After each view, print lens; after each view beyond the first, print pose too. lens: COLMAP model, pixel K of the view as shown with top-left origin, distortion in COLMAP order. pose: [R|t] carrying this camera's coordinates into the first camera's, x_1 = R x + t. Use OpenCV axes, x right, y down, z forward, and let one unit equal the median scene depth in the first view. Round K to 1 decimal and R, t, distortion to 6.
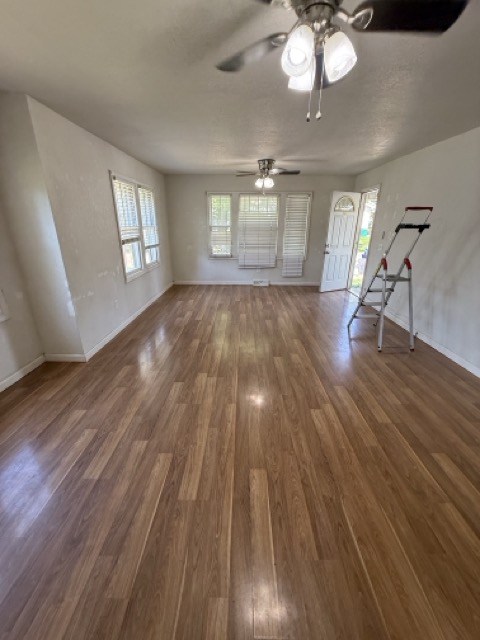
lens RADIAL K [[253.5, 0, 240.0], [0, 253.5, 320.0], [0, 0, 1]] dist [0.000635, -0.000044]
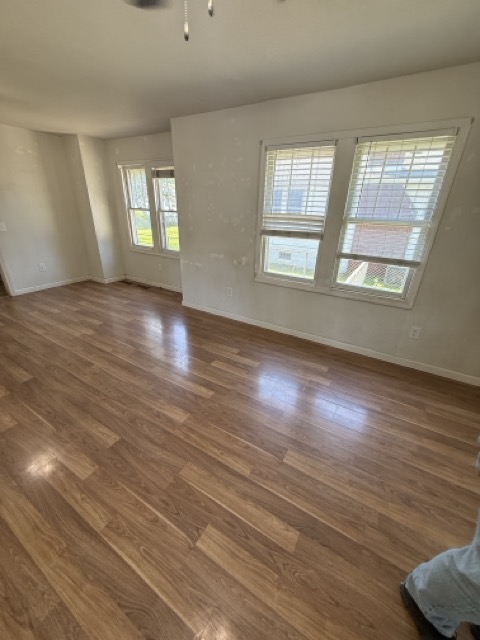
lens RADIAL K [[264.7, 0, 237.7], [0, 264.7, 316.1], [0, 0, 1]] dist [0.000035, -0.000251]
pose [[-0.518431, 0.299902, -0.800805, 0.525669], [-0.340802, 0.786431, 0.515150, -0.809911], [0.784273, 0.539986, -0.305503, 2.165513]]
